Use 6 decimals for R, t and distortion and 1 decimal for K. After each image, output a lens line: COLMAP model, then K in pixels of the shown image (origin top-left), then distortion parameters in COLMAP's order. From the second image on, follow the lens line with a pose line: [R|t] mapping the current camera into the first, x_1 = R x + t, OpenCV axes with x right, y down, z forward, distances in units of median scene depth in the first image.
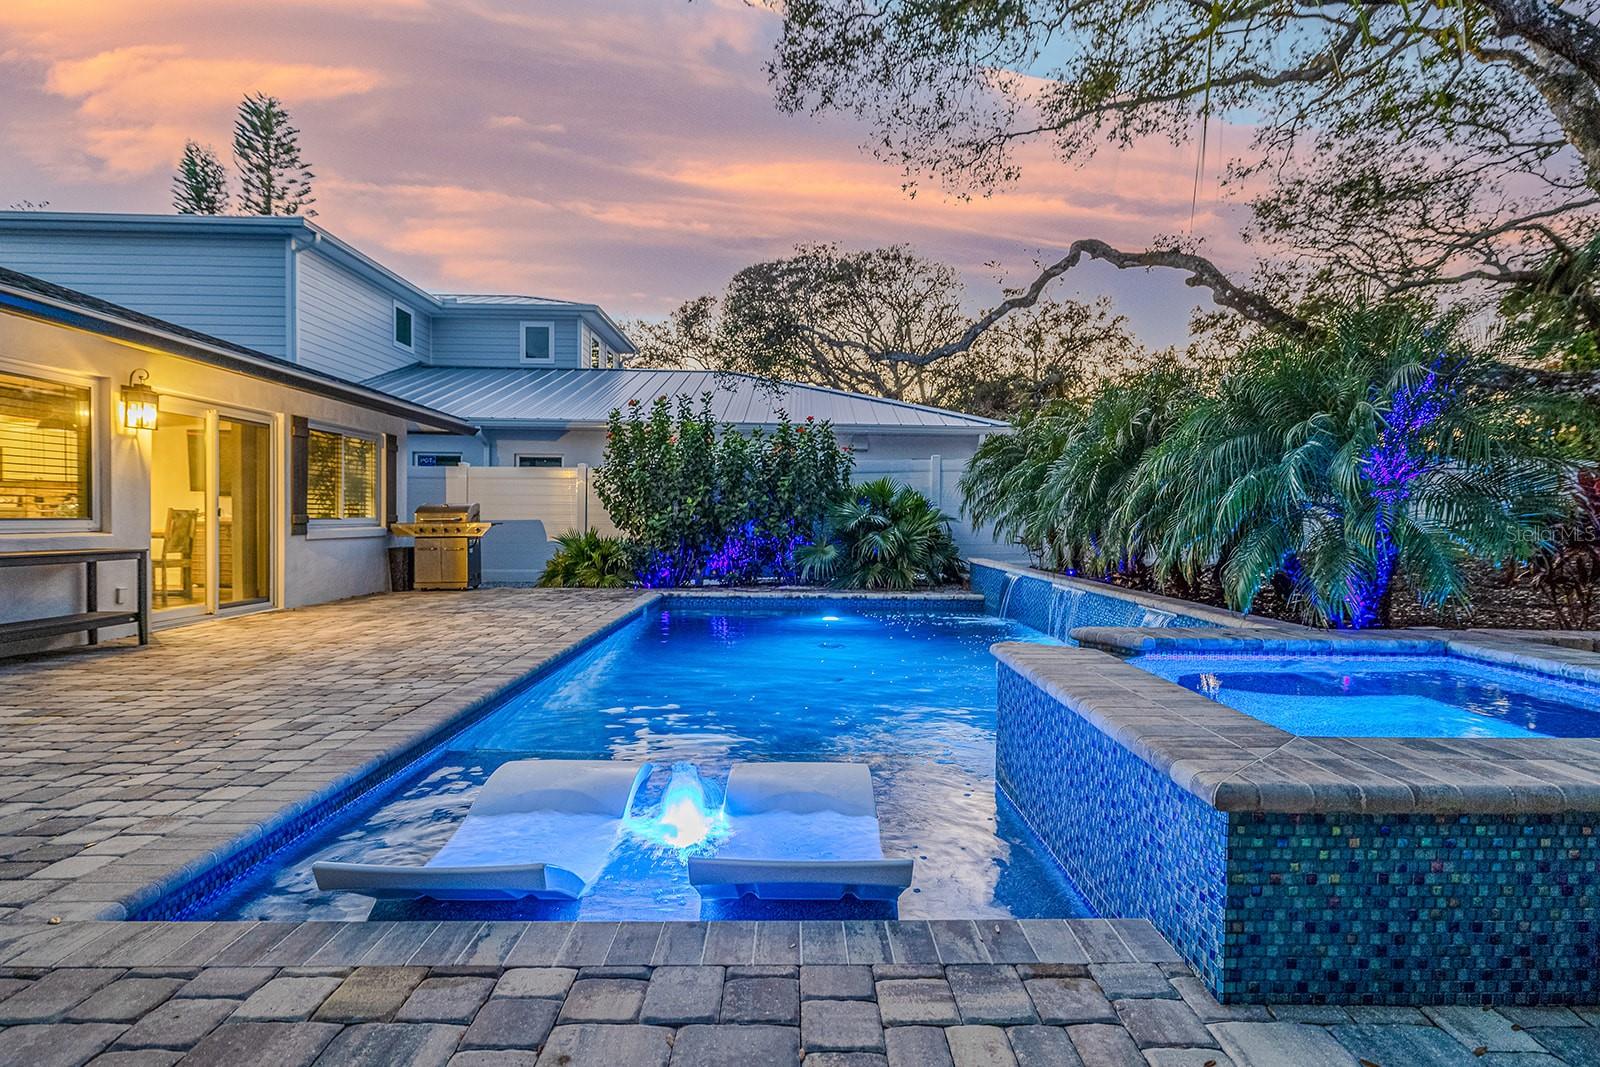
lens RADIAL K [[842.6, 0, 807.9], [0, 842.6, 537.5], [0, 0, 1]] dist [-0.000345, -0.001719]
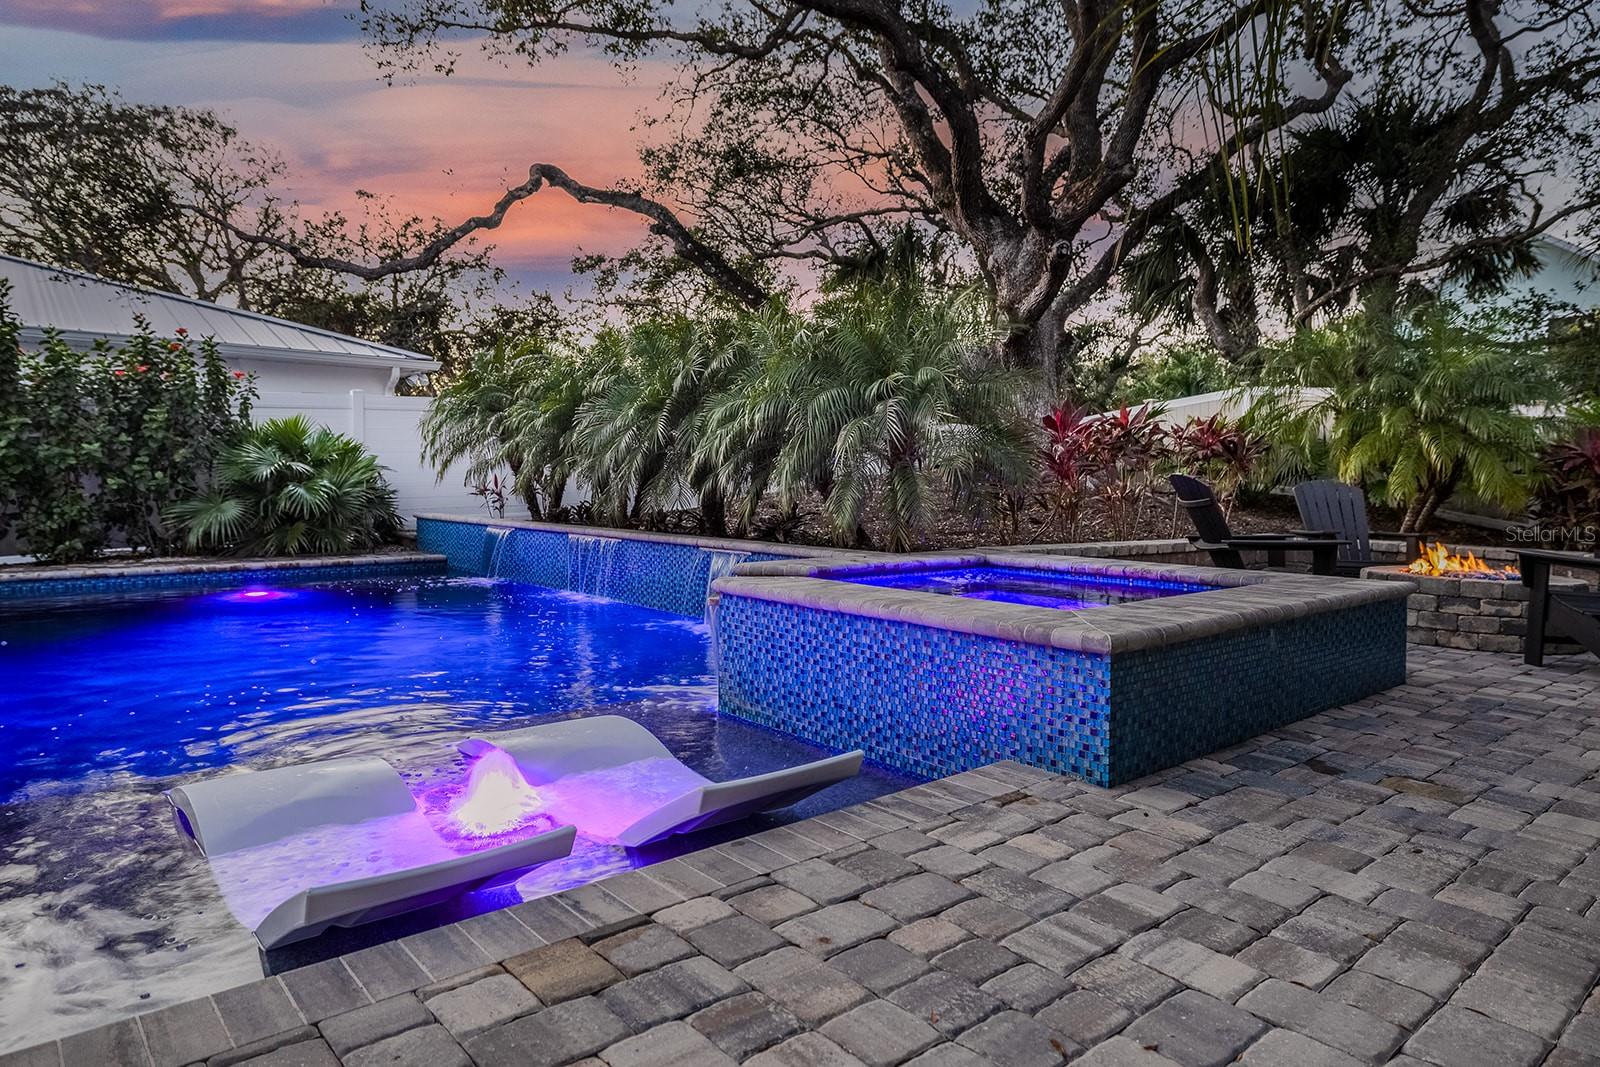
lens RADIAL K [[967.4, 0, 779.6], [0, 967.4, 497.1], [0, 0, 1]] dist [-0.003305, 0.009408]
pose [[0.786588, -0.018882, 0.617190, -0.123933], [0.015259, 0.999822, 0.011140, 0.003556], [-0.617290, 0.000655, 0.786736, 0.005556]]
